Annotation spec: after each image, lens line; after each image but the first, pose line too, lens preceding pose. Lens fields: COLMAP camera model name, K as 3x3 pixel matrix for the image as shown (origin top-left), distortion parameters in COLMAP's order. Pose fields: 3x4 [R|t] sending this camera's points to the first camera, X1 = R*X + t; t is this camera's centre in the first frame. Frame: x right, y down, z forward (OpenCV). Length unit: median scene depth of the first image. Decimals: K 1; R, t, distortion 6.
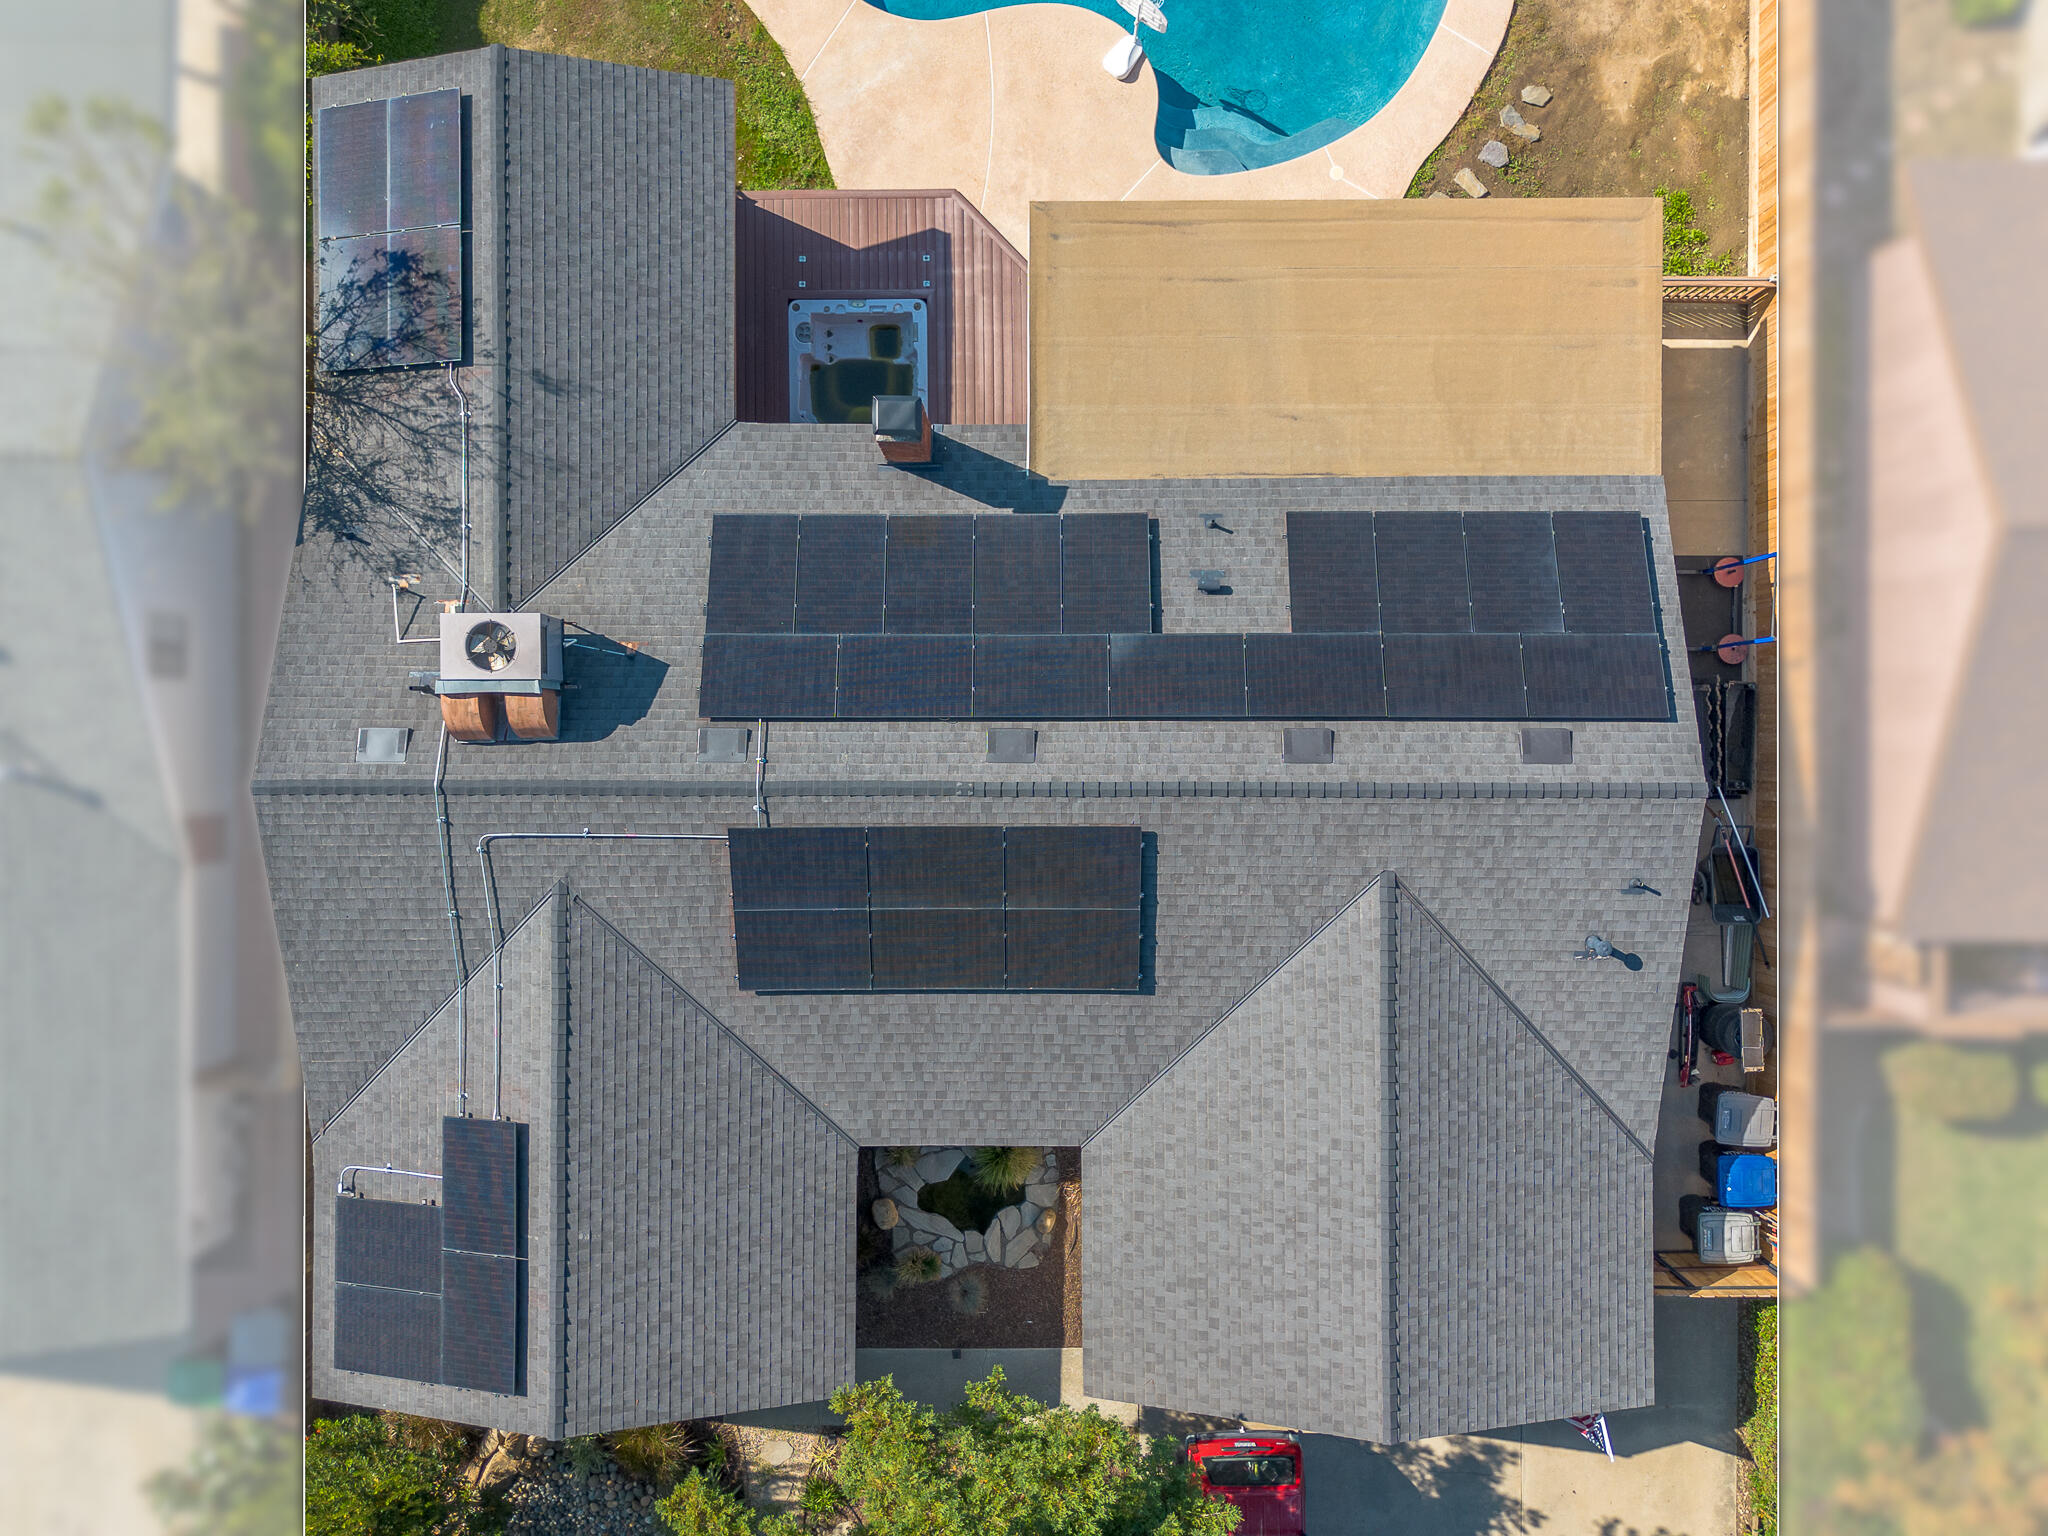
lens RADIAL K [[1487.7, 0, 1013.3], [0, 1487.7, 776.0], [0, 0, 1]] dist [0.067192, -0.096664]
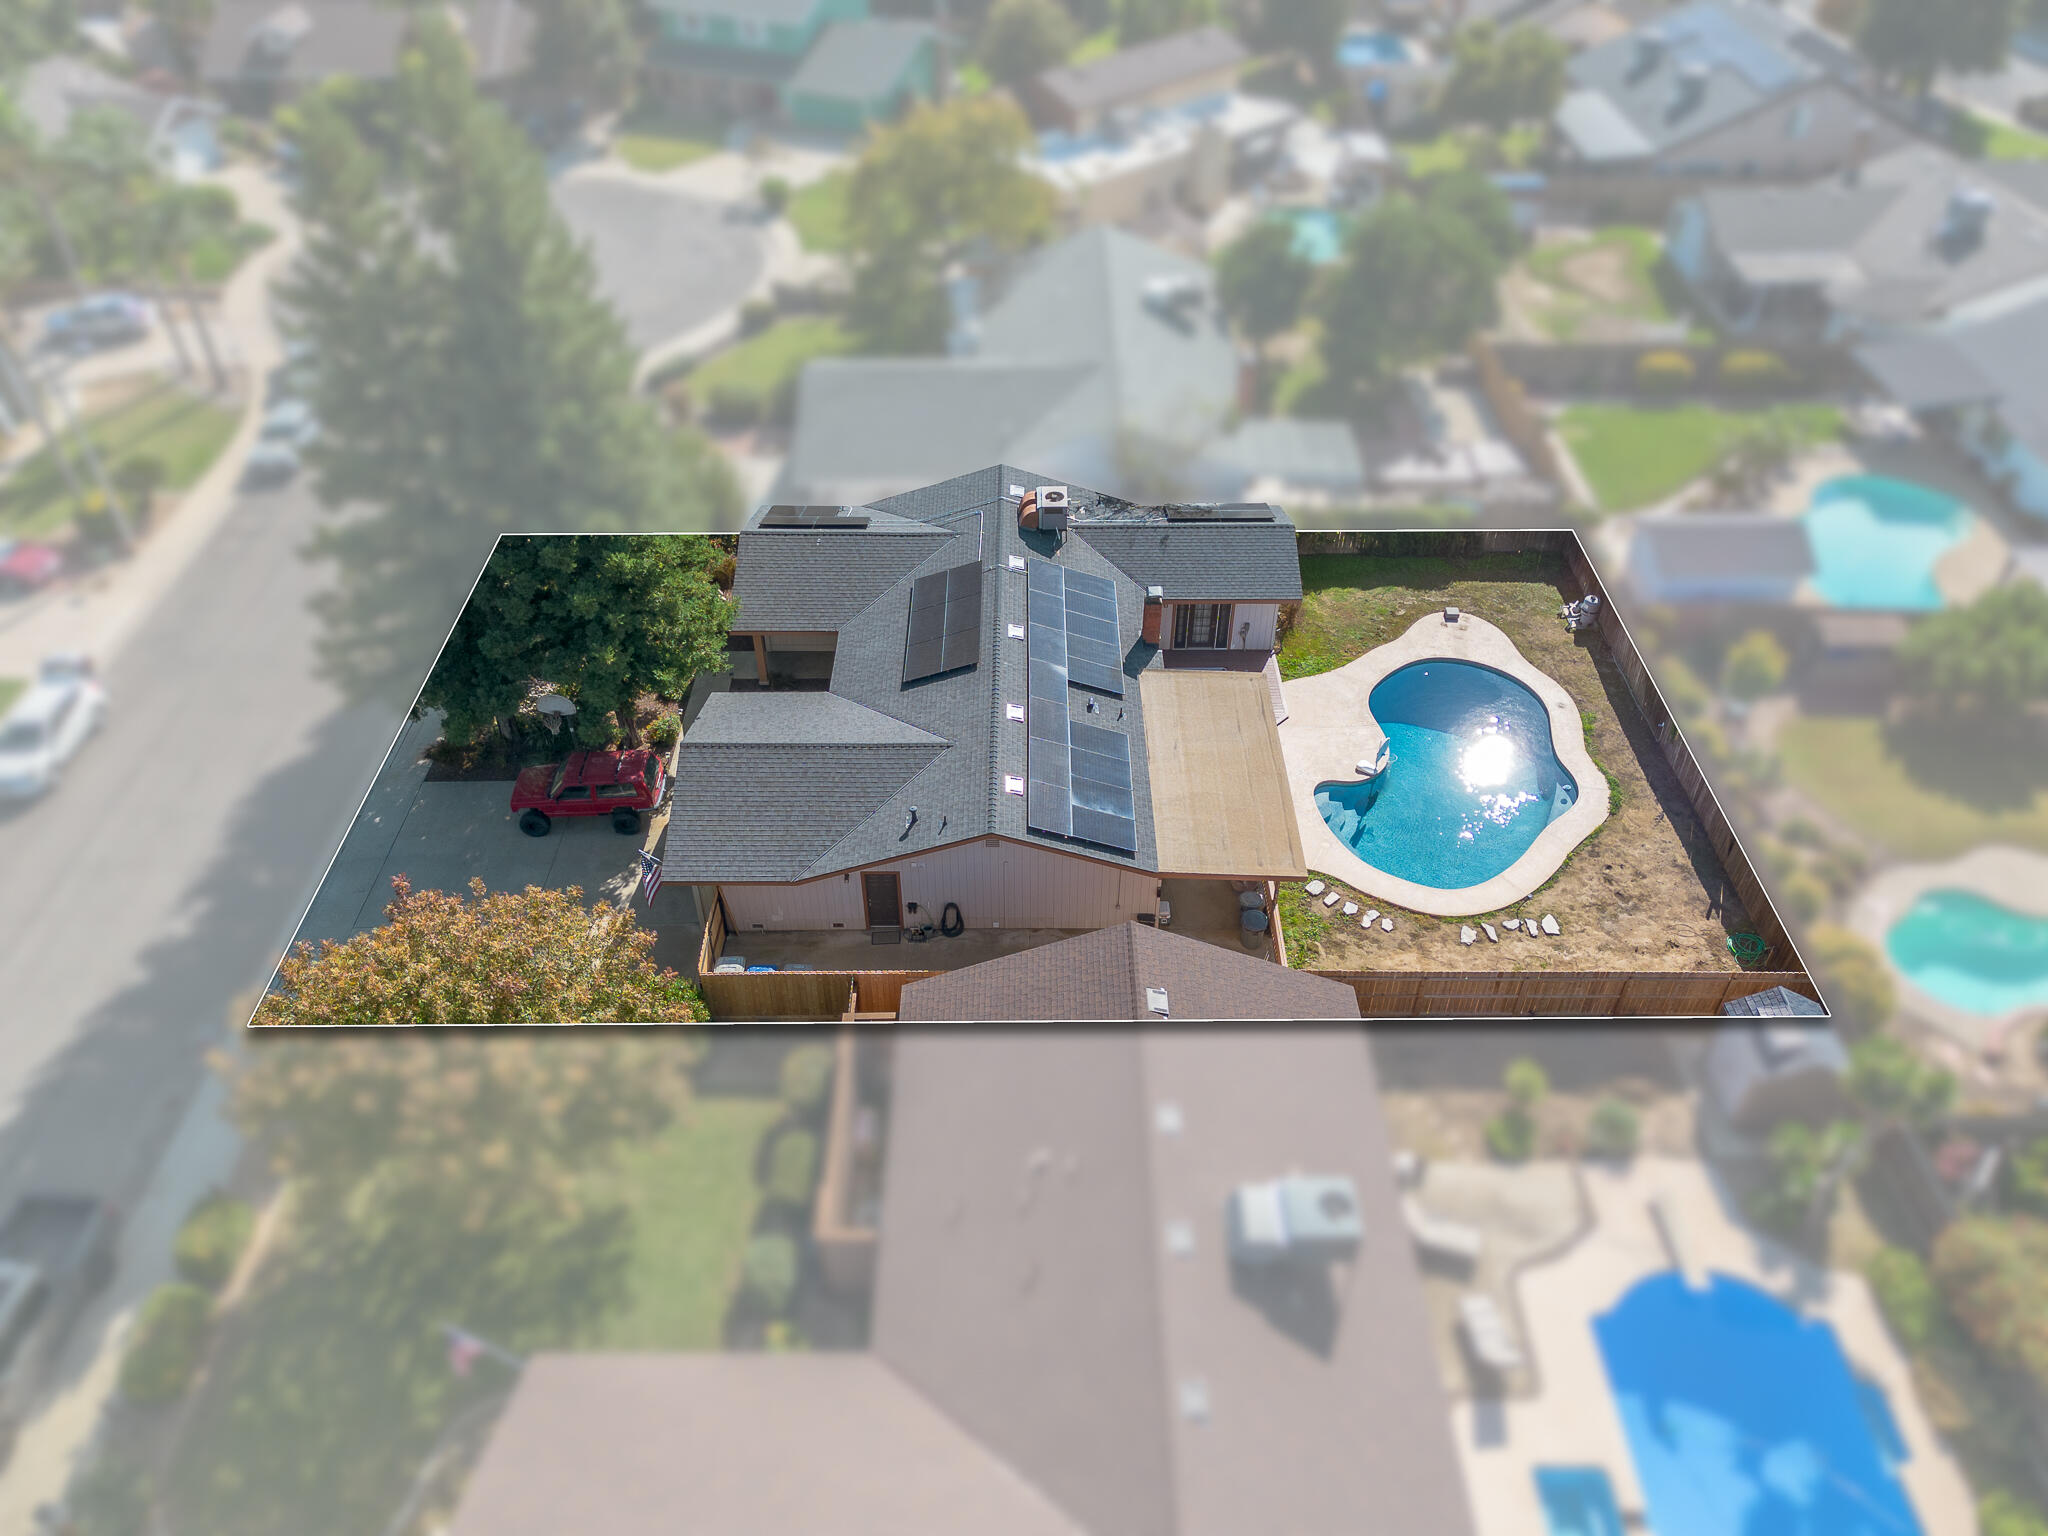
lens RADIAL K [[1456.2, 0, 1024.0], [0, 1456.2, 768.0], [0, 0, 1]] dist [0.070401, -0.063206]
pose [[0.002301, 0.659622, -0.751594, 1.734070], [-0.999960, -0.005012, -0.007460, -0.015807], [-0.008688, 0.751581, 0.659584, -0.301665]]
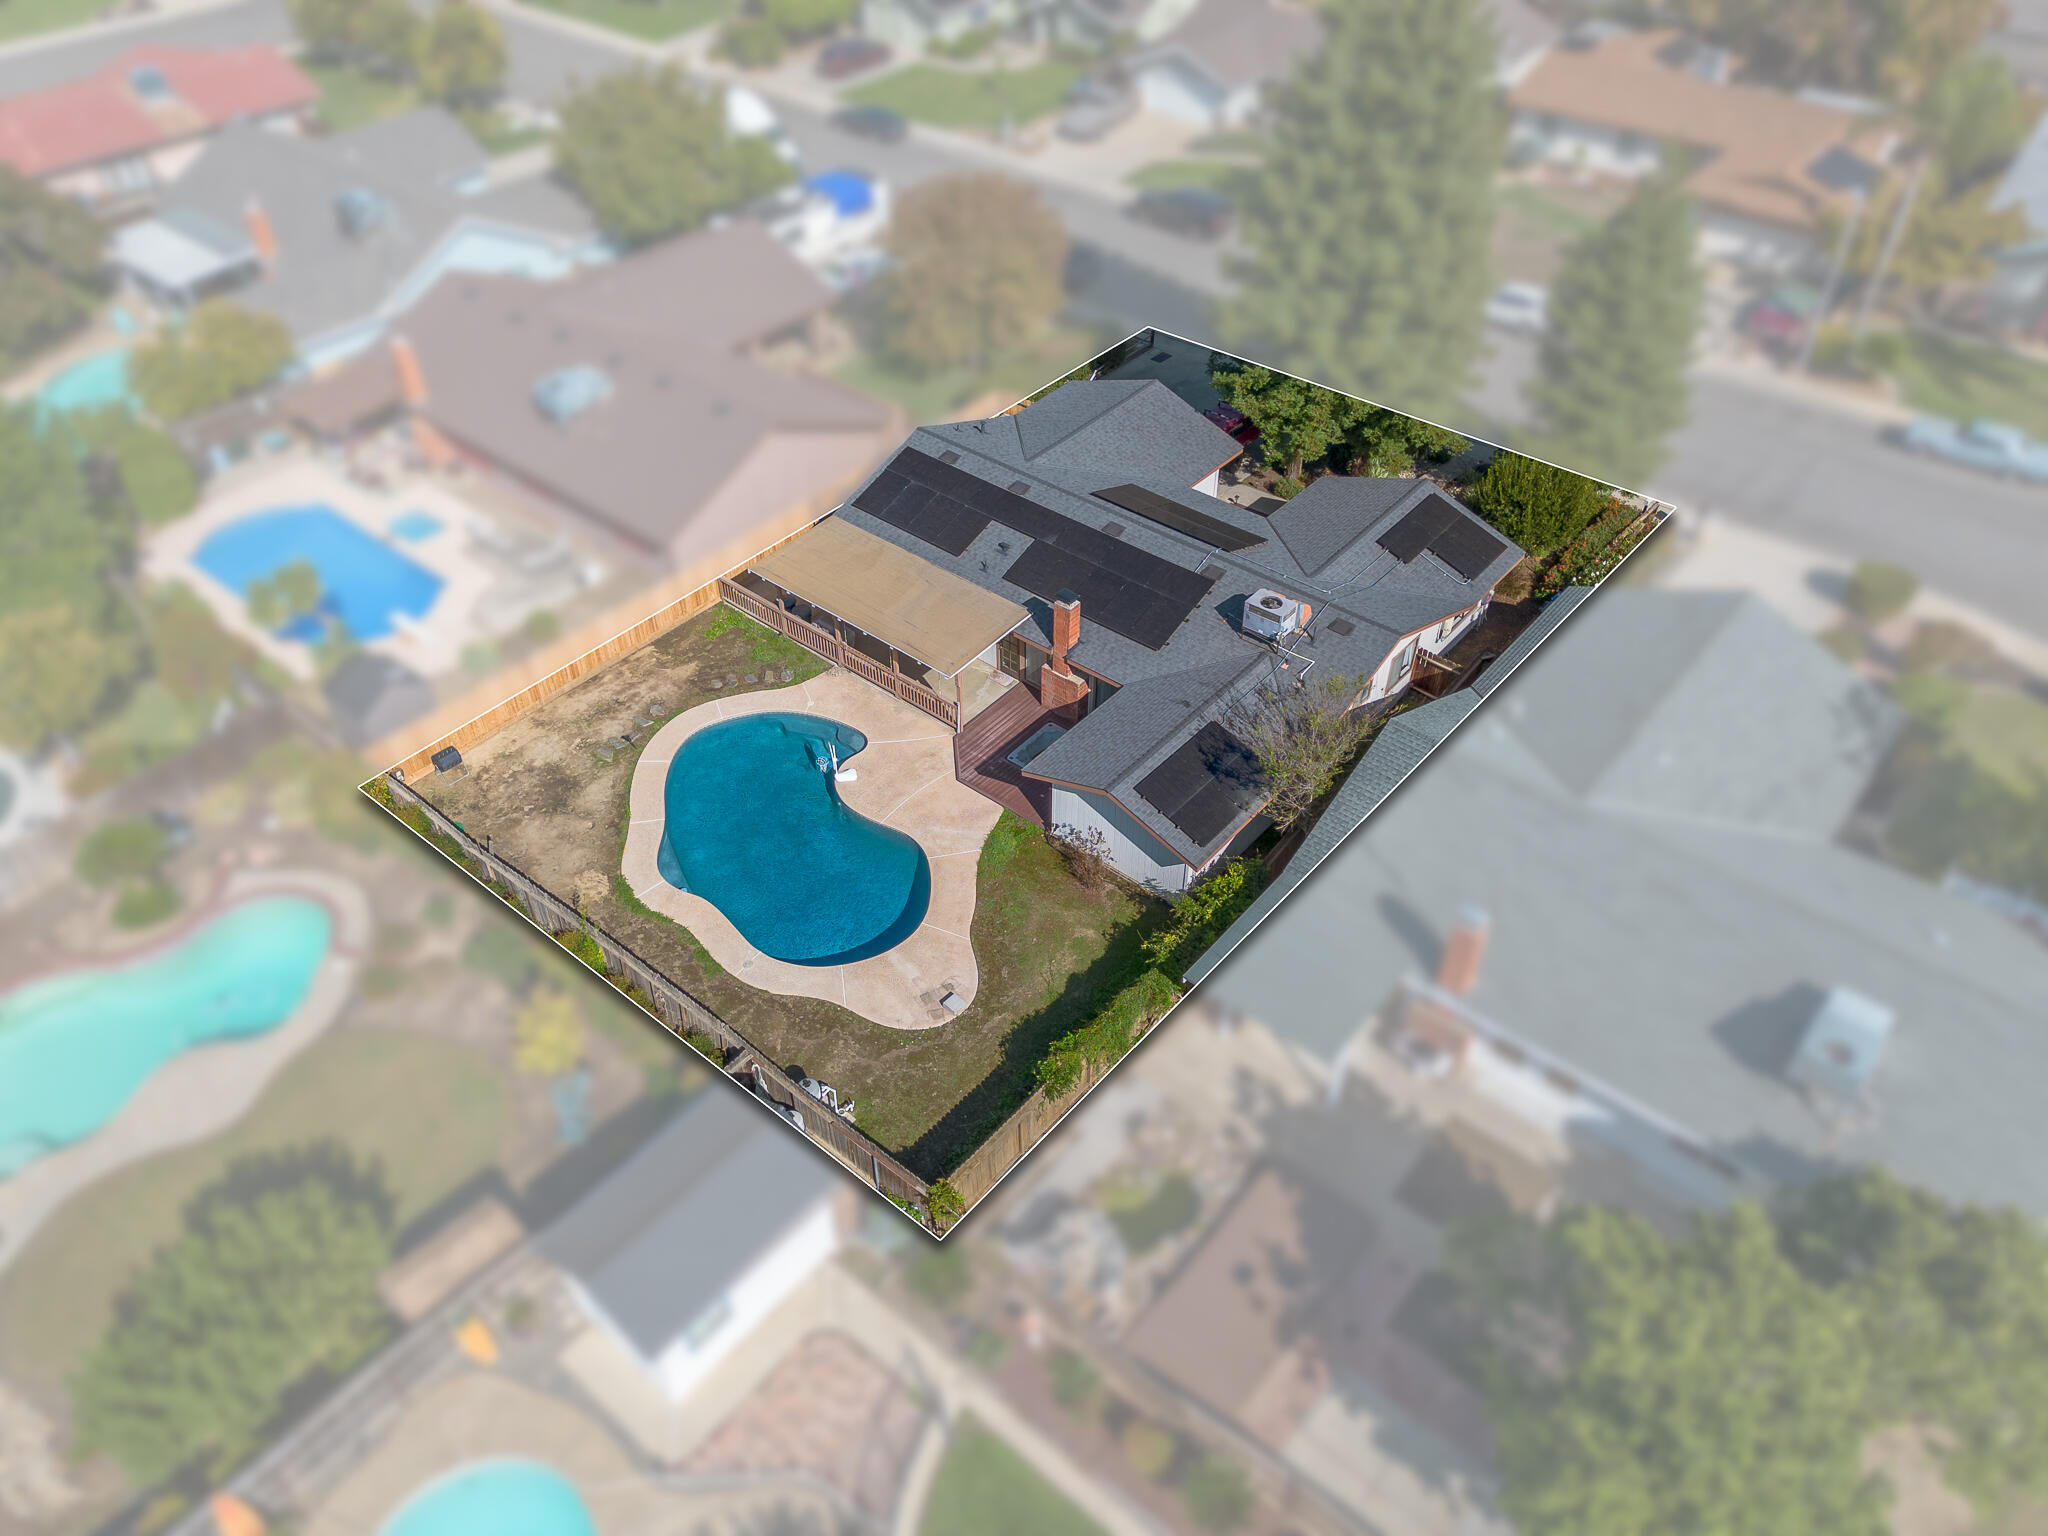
lens RADIAL K [[1456.2, 0, 1024.0], [0, 1456.2, 768.0], [0, 0, 1]] dist [0.070401, -0.063206]
pose [[-0.769687, -0.418344, 0.482255, -1.137030], [0.638143, -0.526437, 0.561816, -1.570825], [0.018844, 0.740170, 0.672155, -0.289450]]
